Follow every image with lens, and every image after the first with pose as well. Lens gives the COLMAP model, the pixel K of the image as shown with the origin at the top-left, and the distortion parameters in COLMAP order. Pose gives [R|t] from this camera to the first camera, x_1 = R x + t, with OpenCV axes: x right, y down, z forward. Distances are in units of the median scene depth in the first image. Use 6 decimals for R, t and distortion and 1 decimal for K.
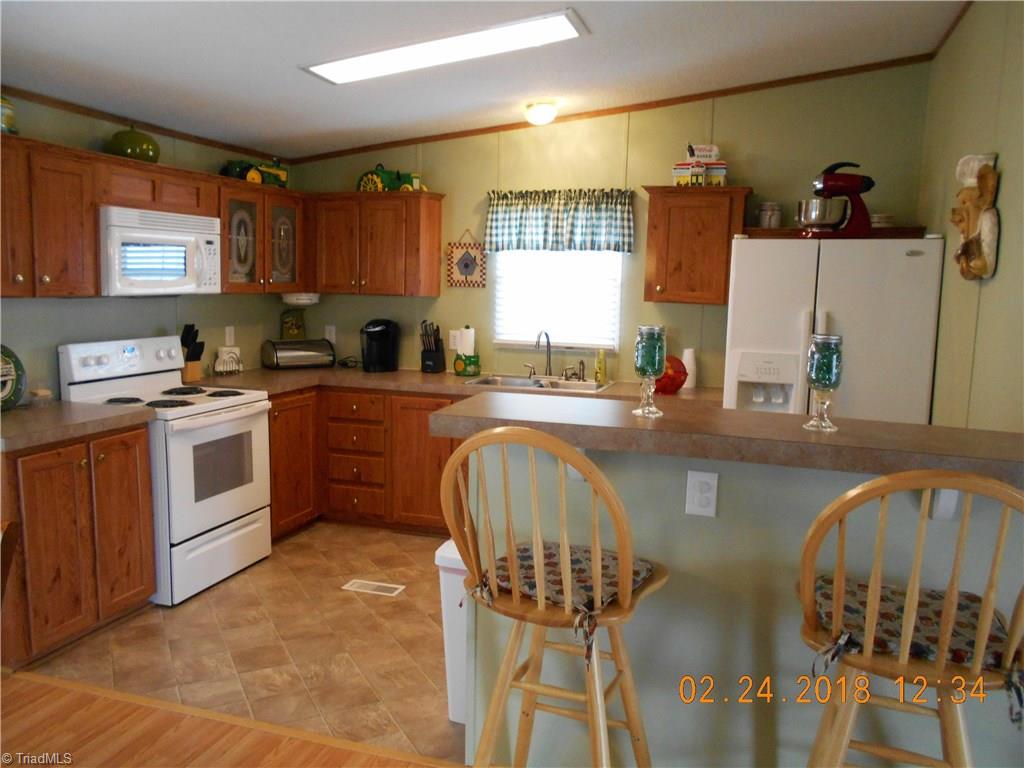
lens RADIAL K [[818.9, 0, 512.0], [0, 818.9, 384.0], [0, 0, 1]] dist [0.000108, 0.003448]
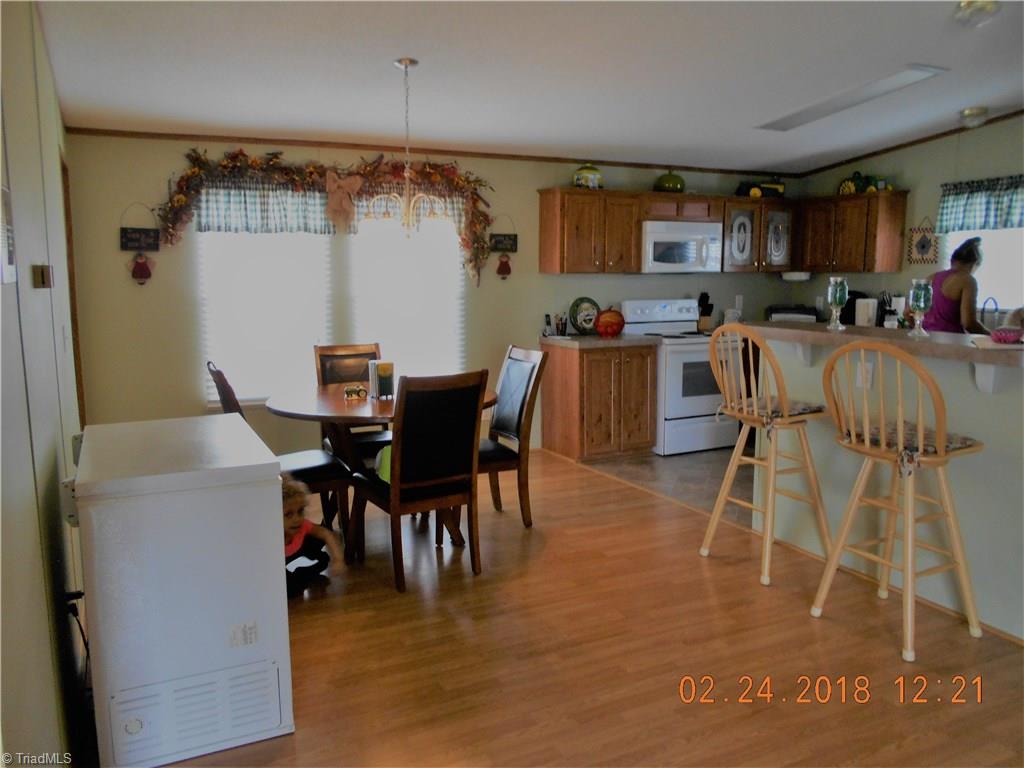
lens RADIAL K [[800.0, 0, 512.0], [0, 800.0, 384.0], [0, 0, 1]] dist [0.008097, 0.008627]
pose [[0.694438, 0.076304, -0.715495, 0.439856], [-0.074722, 0.996633, 0.033763, 0.074820], [0.715662, 0.030017, 0.697801, -0.311597]]
